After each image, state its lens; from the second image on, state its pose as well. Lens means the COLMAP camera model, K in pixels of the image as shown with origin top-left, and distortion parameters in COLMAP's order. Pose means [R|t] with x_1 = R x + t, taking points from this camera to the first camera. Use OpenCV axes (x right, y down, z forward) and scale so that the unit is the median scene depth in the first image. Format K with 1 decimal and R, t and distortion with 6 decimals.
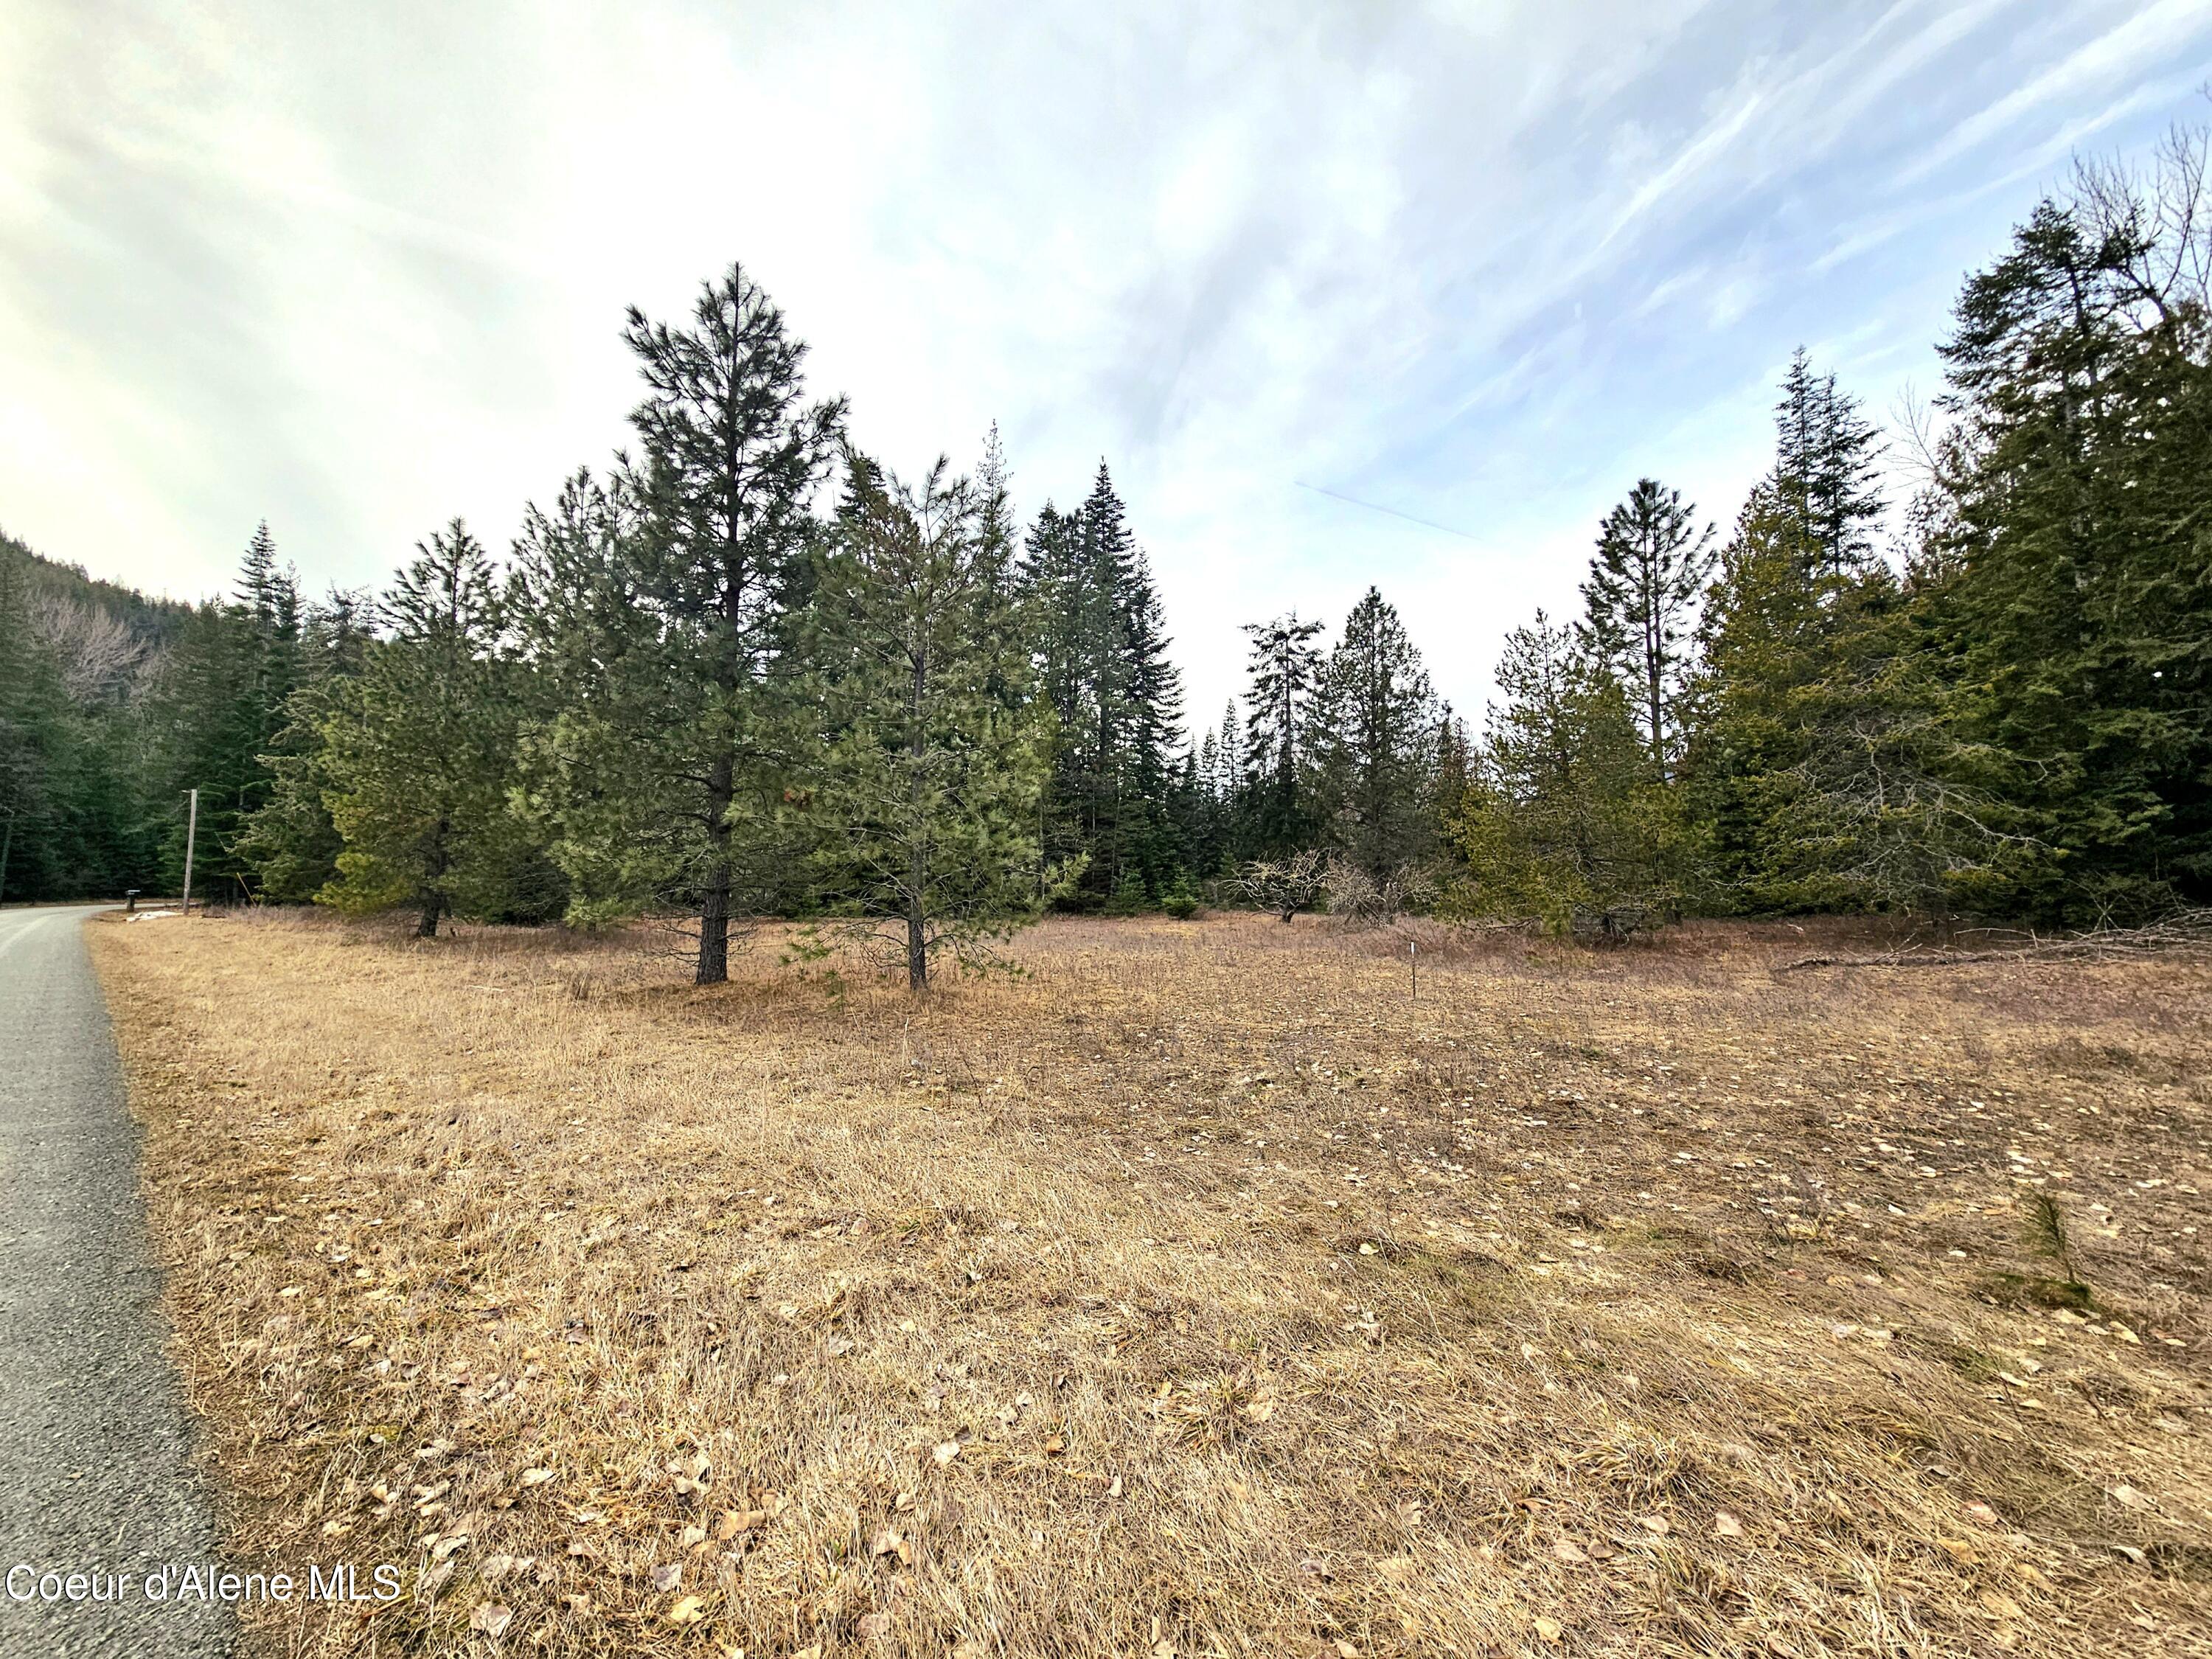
lens RADIAL K [[905.7, 0, 1102.5], [0, 905.7, 832.4], [0, 0, 1]] dist [0.007469, -0.002225]
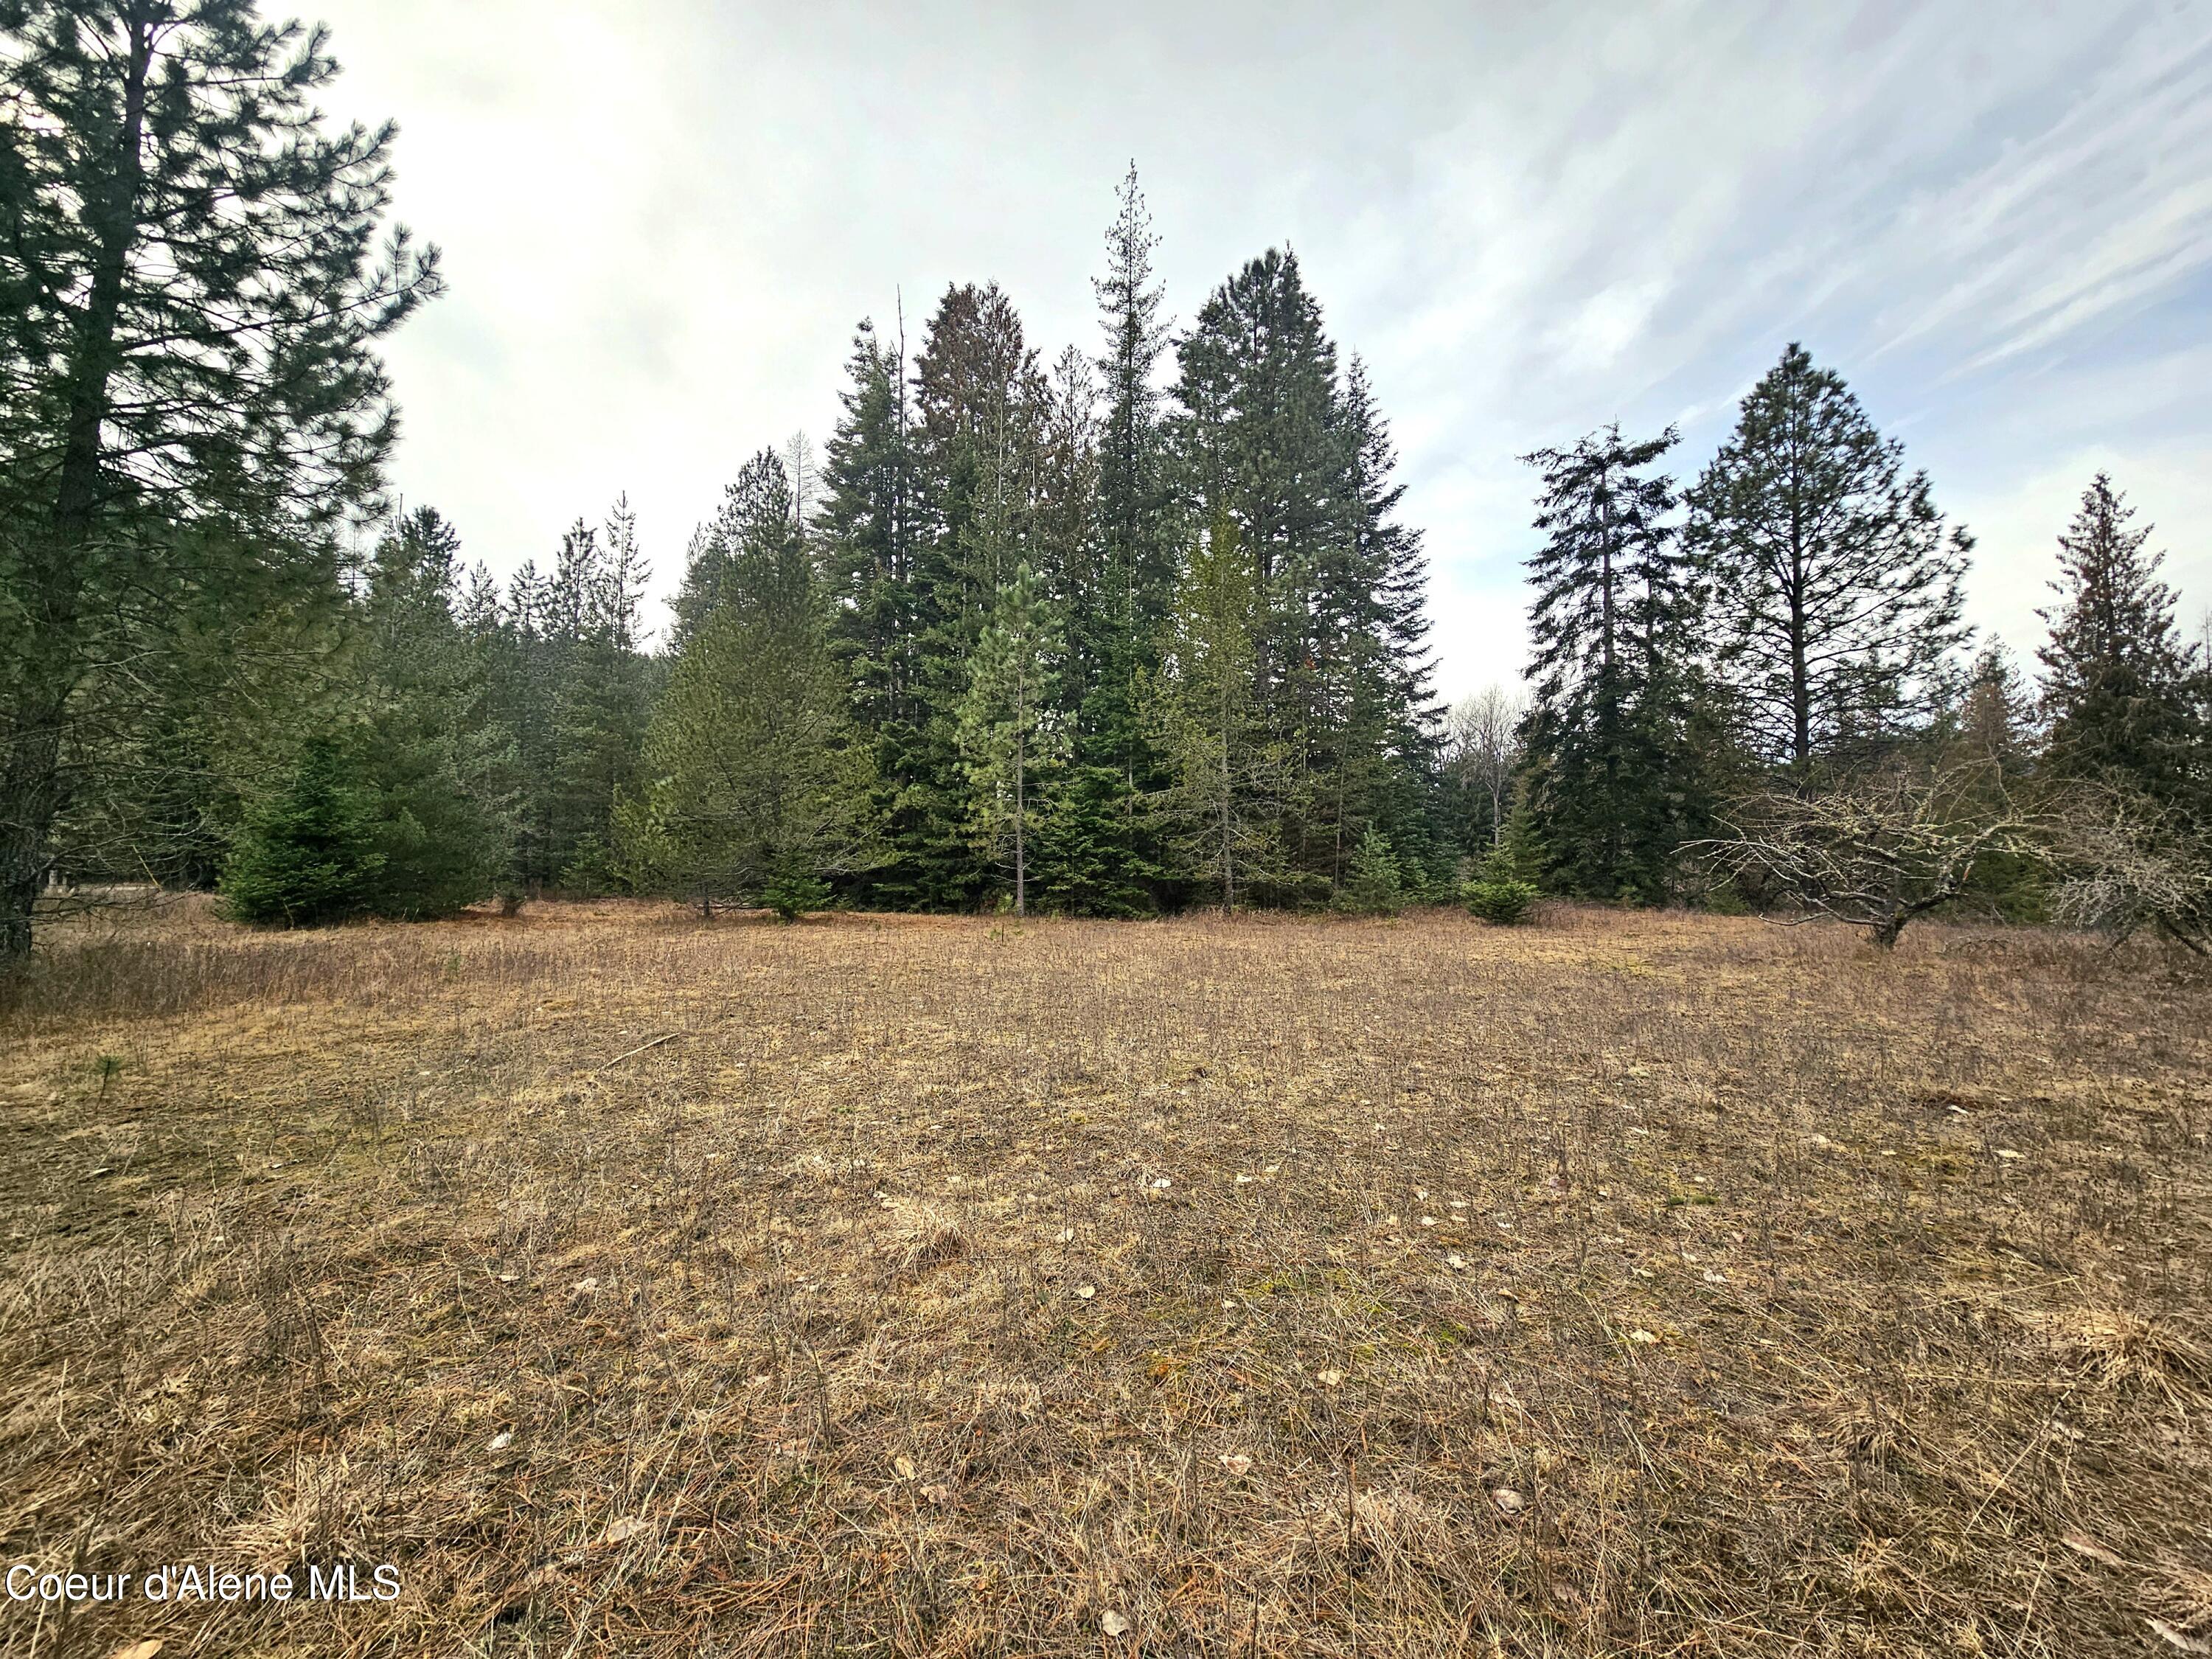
lens RADIAL K [[905.7, 0, 1100.8], [0, 905.7, 822.1], [0, 0, 1]] dist [0.007469, -0.002225]
pose [[0.988934, -0.005660, -0.148247, -0.045749], [0.005838, 0.999983, 0.000761, 0.025431], [0.148240, -0.001618, 0.988950, 0.335649]]
